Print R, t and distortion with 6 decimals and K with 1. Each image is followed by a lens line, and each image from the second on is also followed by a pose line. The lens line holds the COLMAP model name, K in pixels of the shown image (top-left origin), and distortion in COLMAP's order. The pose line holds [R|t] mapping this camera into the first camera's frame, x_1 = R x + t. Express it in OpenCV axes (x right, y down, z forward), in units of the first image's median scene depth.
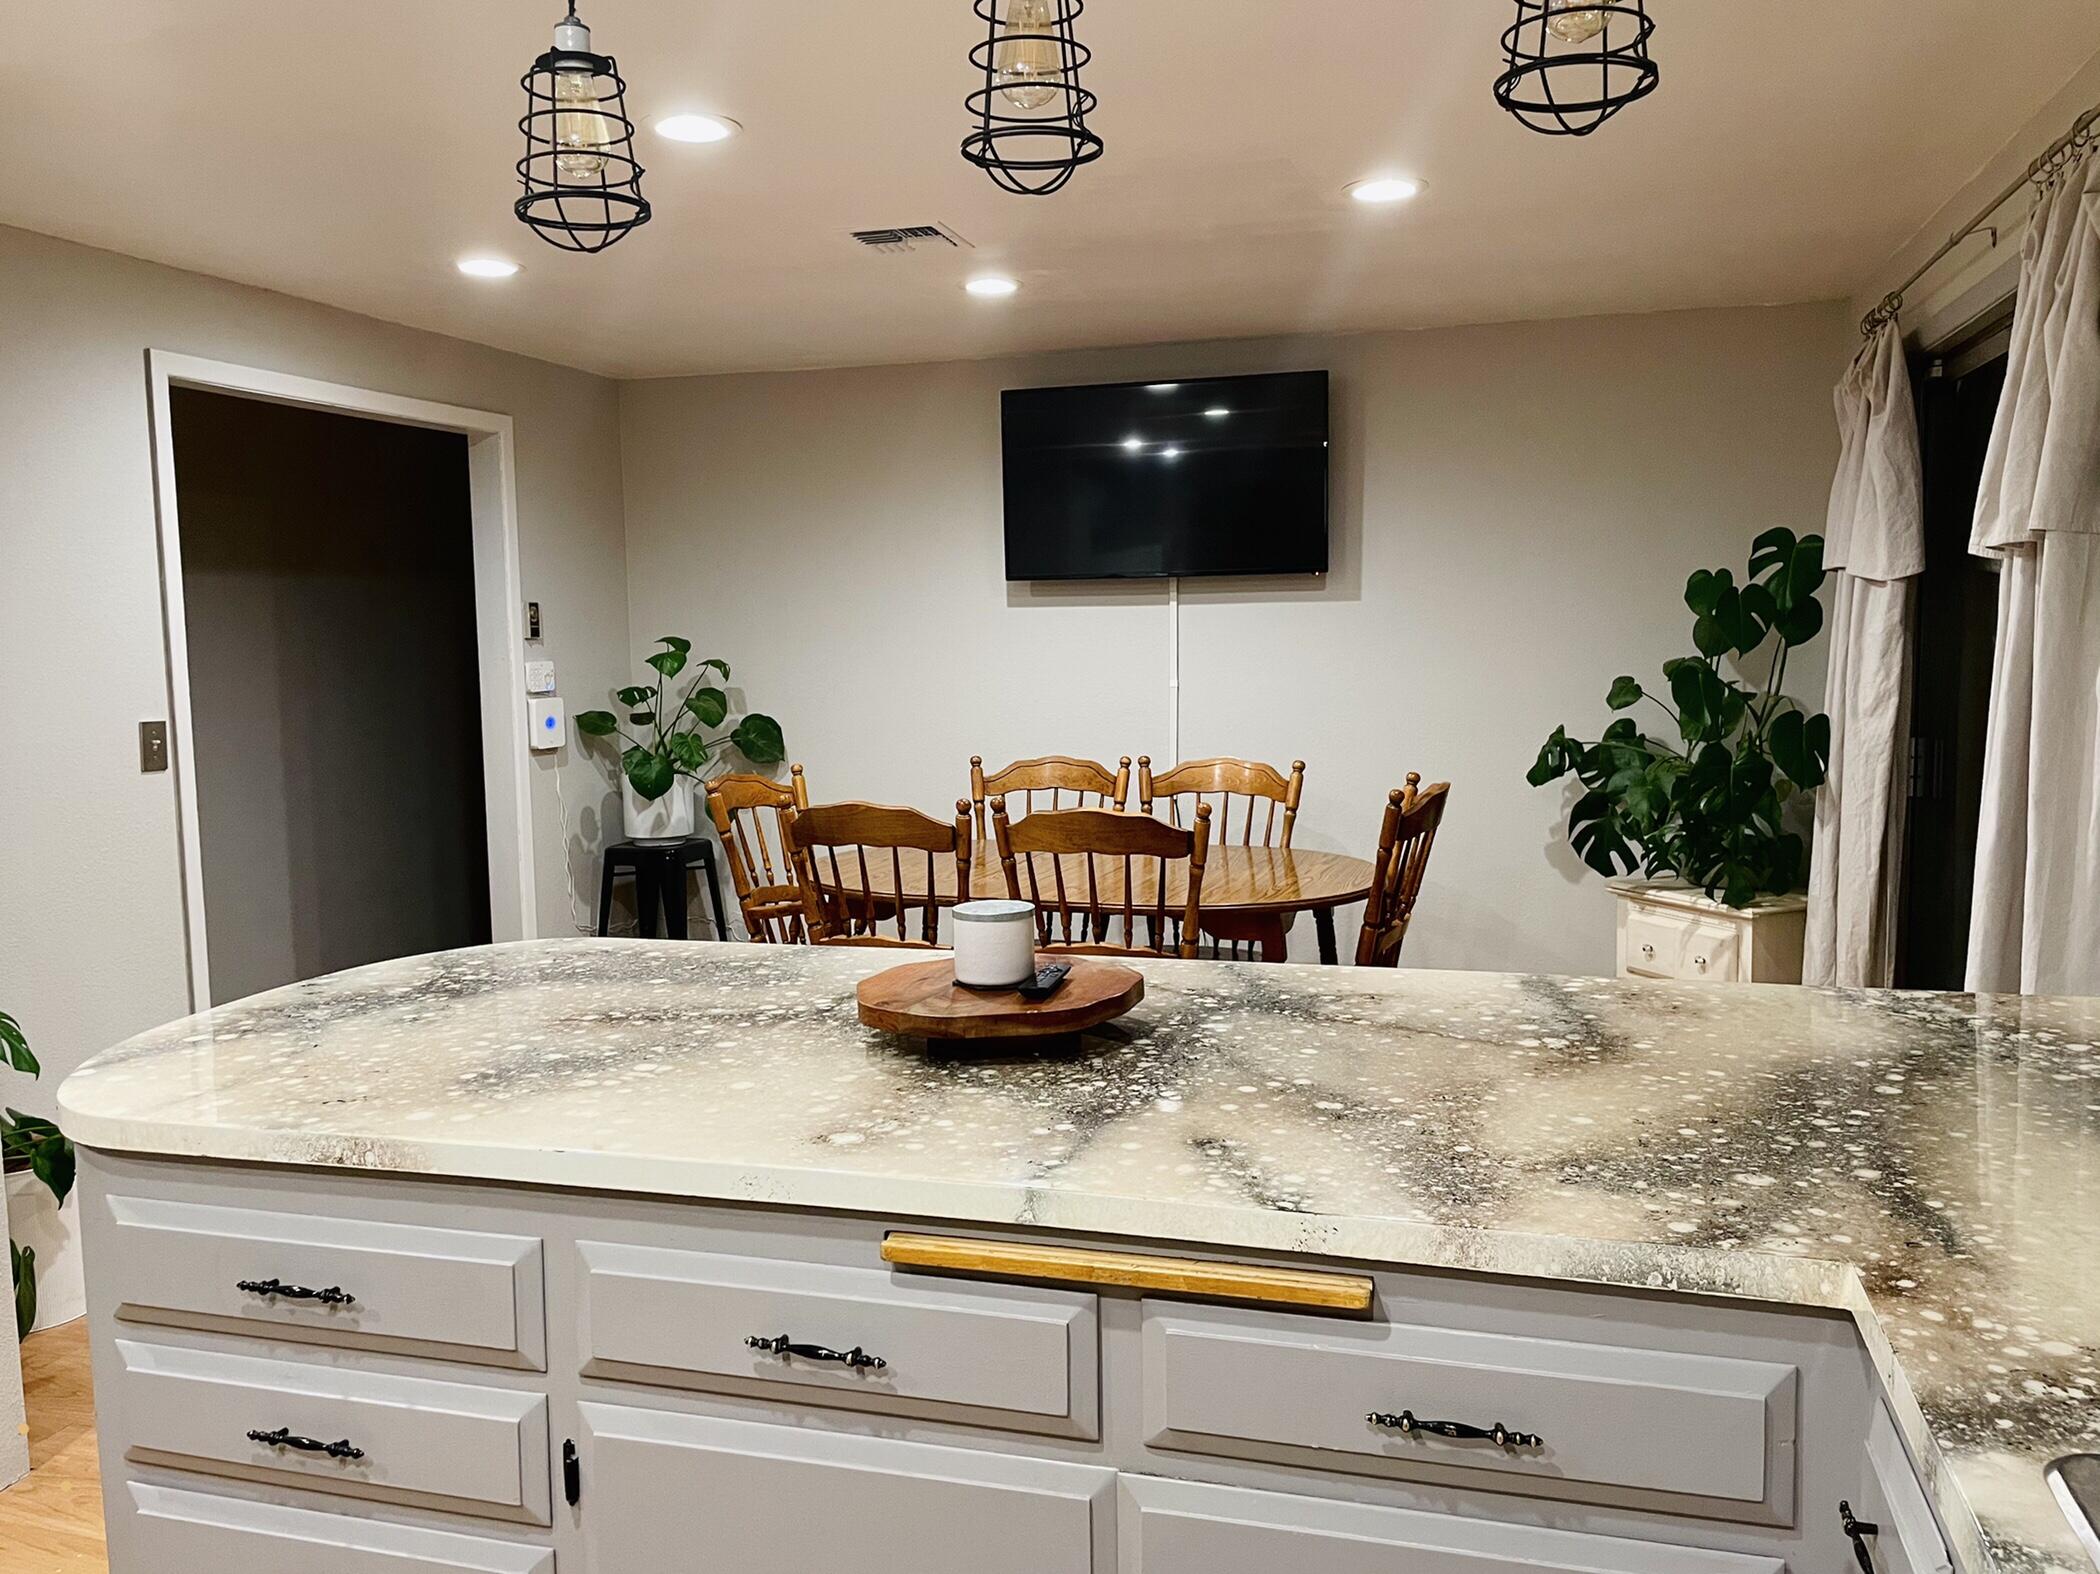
lens RADIAL K [[1634.8, 0, 1050.0], [0, 1634.8, 787.0], [0, 0, 1]] dist [0.029763, -0.003542]
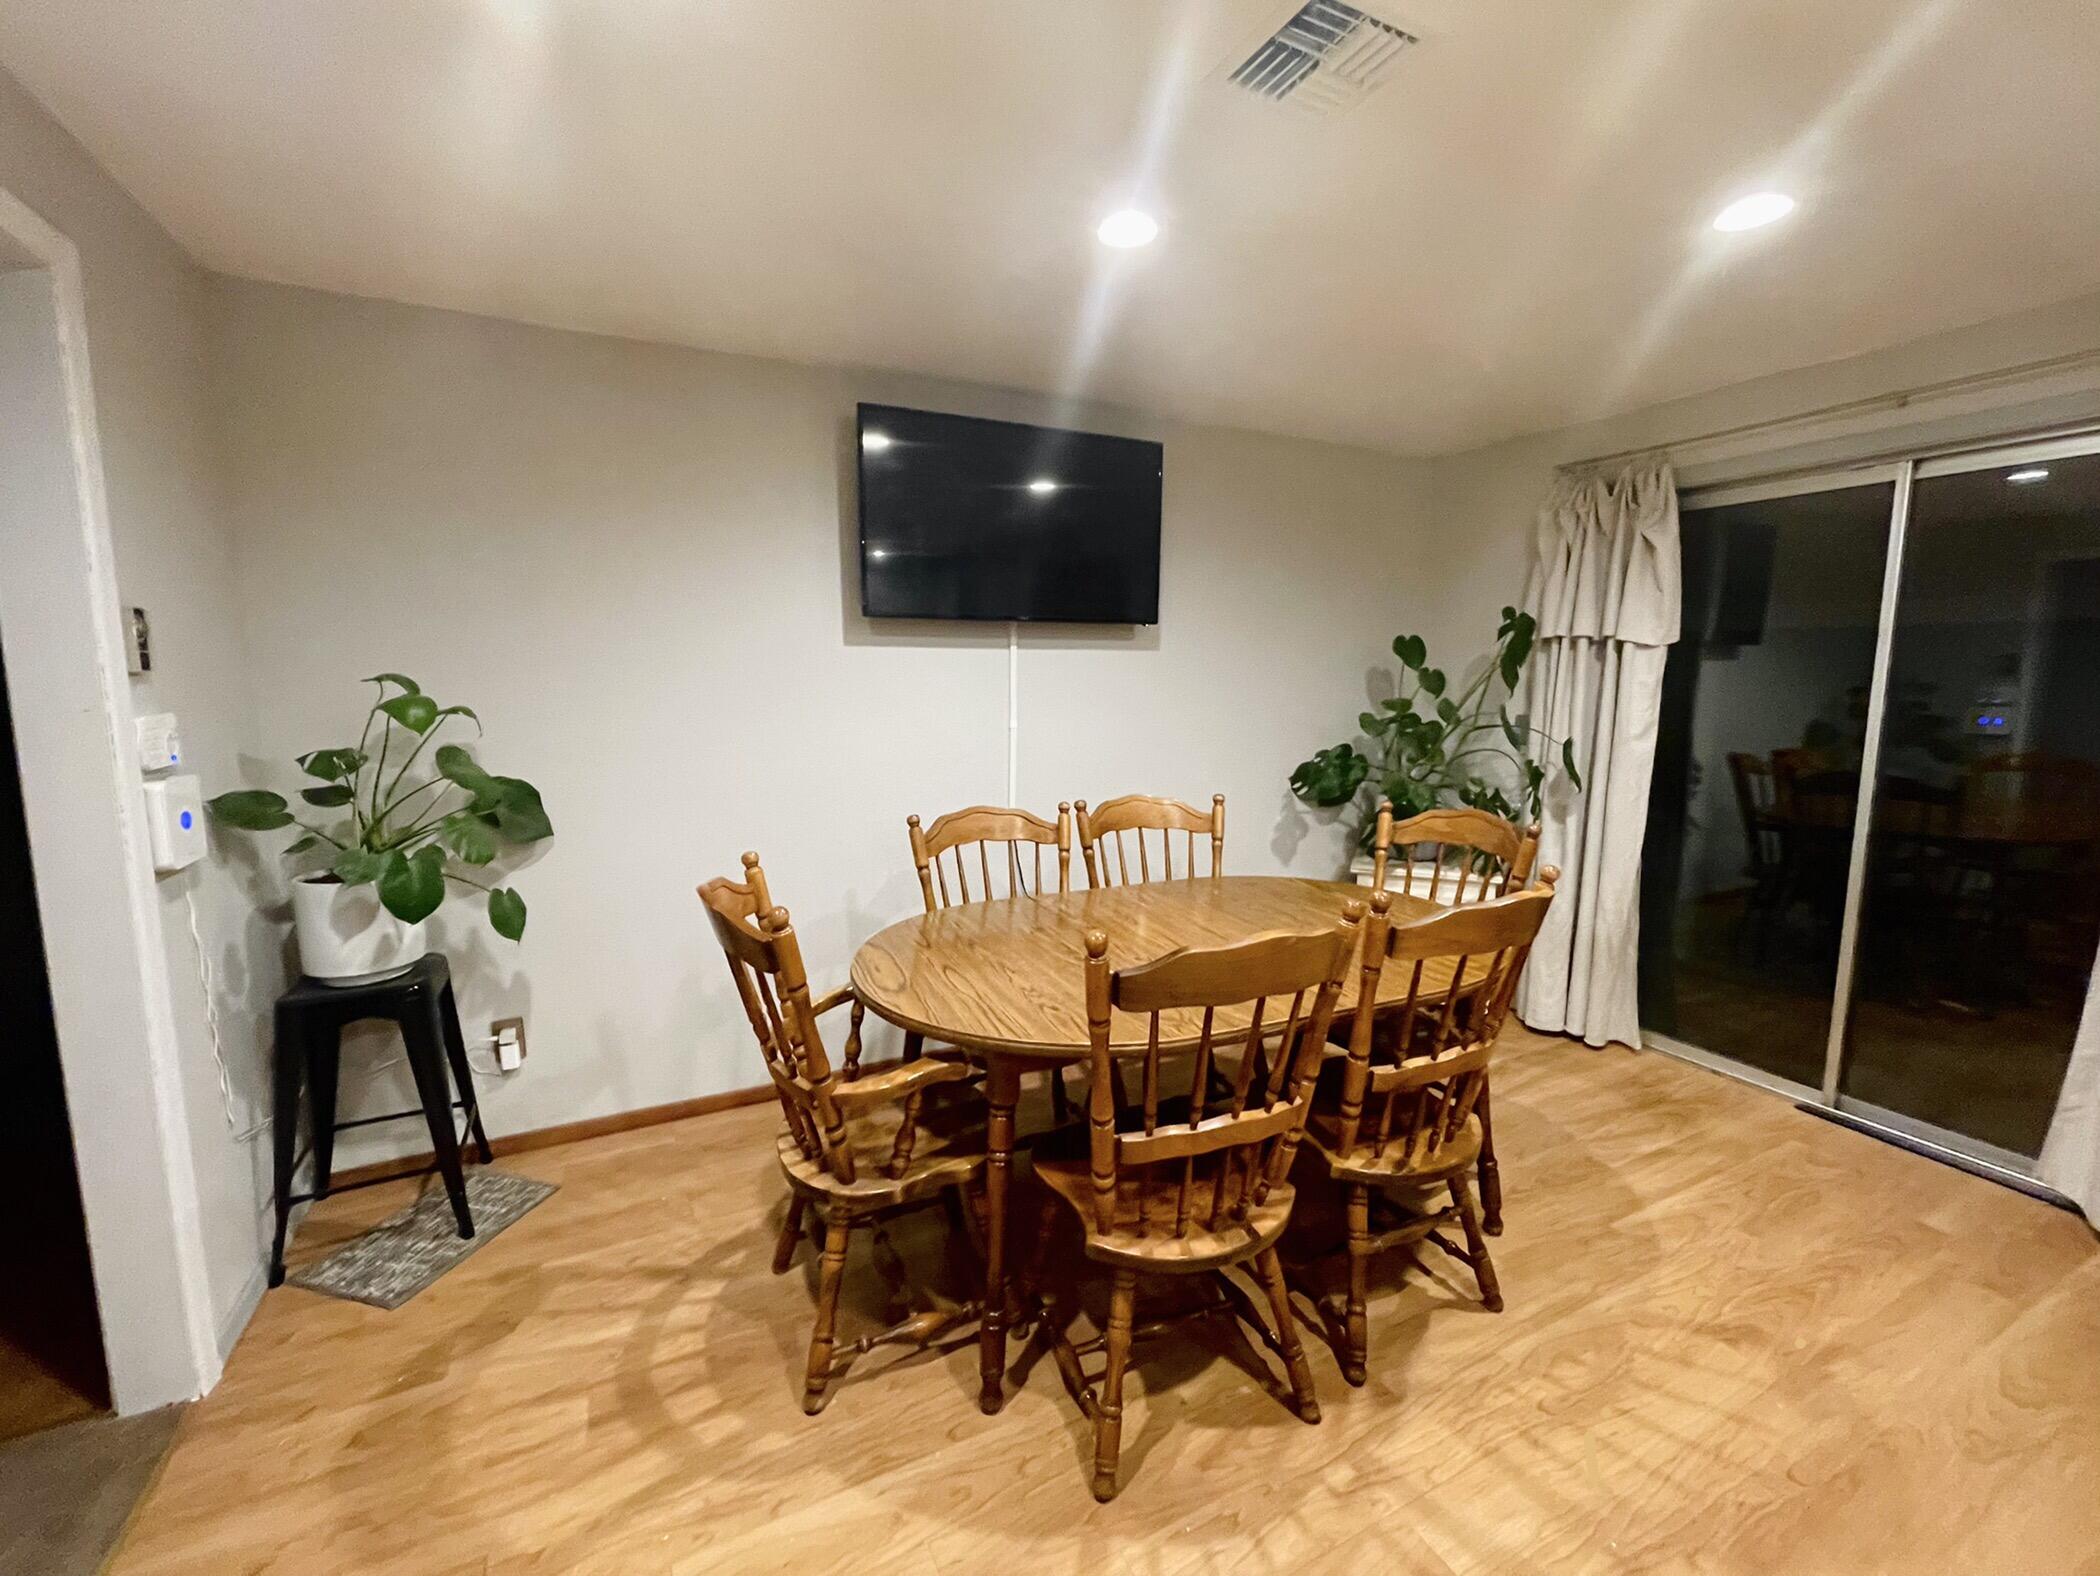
lens RADIAL K [[883.0, 0, 1050.0], [0, 883.0, 788.0], [0, 0, 1]] dist [0.000421, -0.004952]
pose [[0.734432, -0.072222, 0.674828, -0.287201], [0.053553, 0.997388, 0.048460, -0.048841], [-0.676566, 0.000548, 0.736382, 0.564487]]
